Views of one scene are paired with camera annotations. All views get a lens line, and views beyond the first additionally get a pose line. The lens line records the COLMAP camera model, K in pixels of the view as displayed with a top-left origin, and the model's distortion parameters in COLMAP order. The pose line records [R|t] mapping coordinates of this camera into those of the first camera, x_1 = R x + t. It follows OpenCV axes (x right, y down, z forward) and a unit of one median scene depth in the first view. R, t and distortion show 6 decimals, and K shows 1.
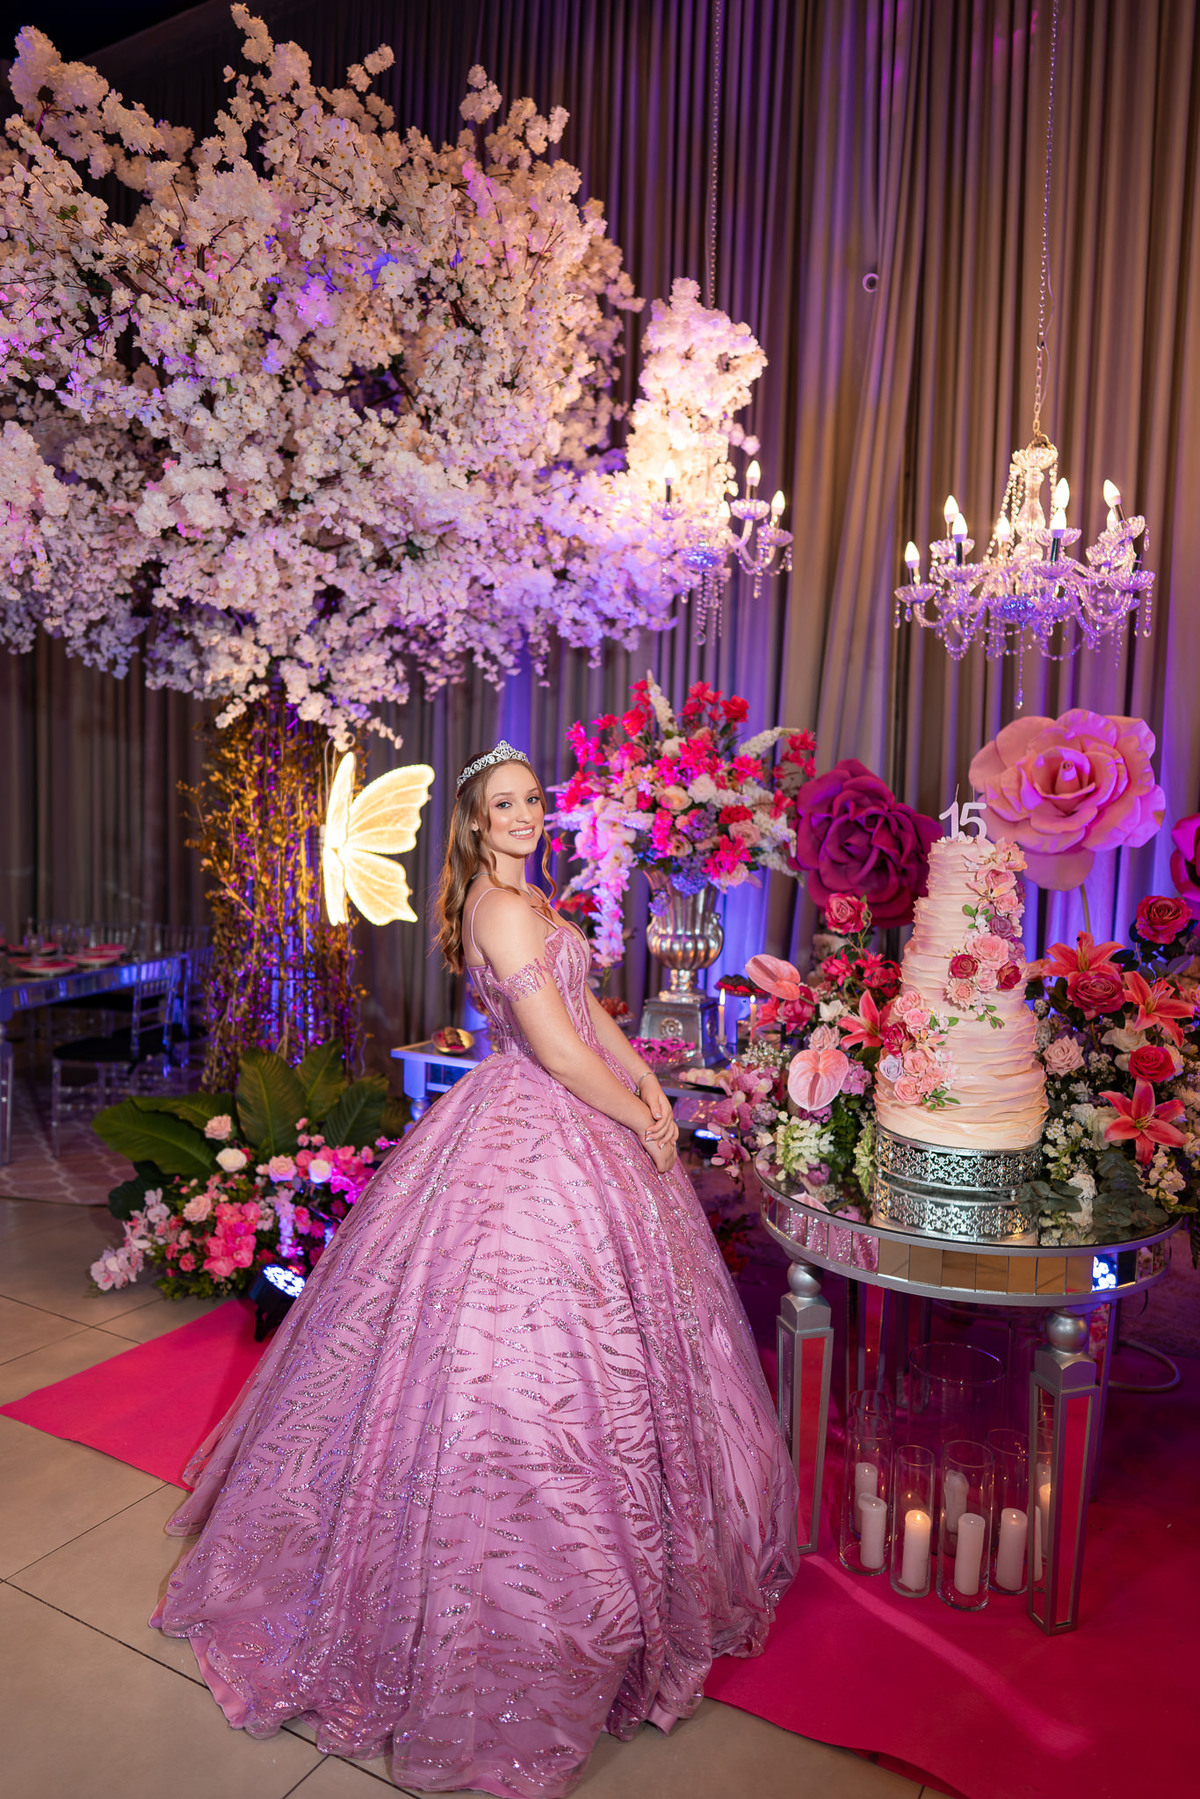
lens RADIAL K [[1171.1, 0, 623.7], [0, 1171.1, 902.1], [0, 0, 1]] dist [-0.003223, 0.000280]
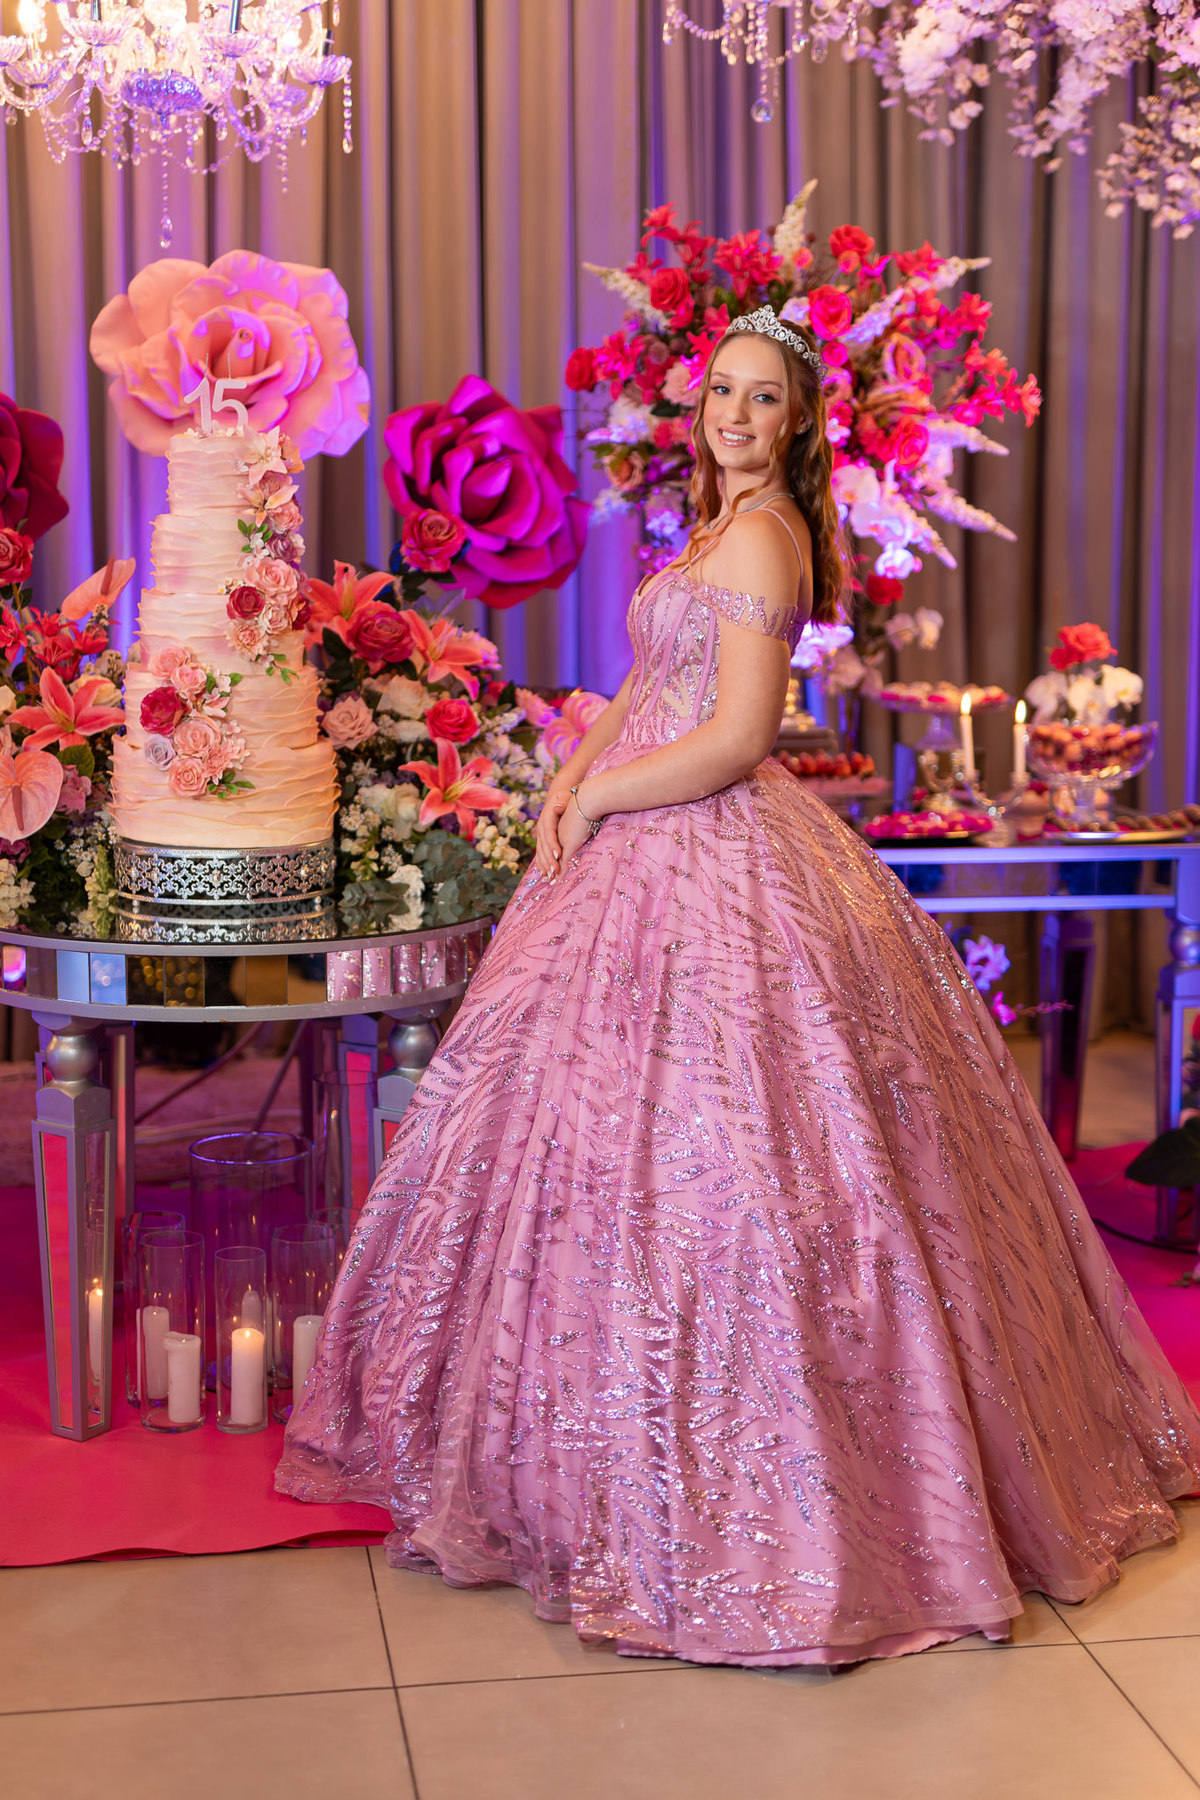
lens RADIAL K [[2569.9, 0, 600.0], [0, 2569.9, 900.0], [0, 0, 1]] dist [0.115970, -0.895283]
pose [[0.783266, -0.110495, 0.611789, -0.367931], [0.053296, 0.992390, 0.111000, 0.048308], [-0.619398, -0.054337, 0.783194, -0.284668]]
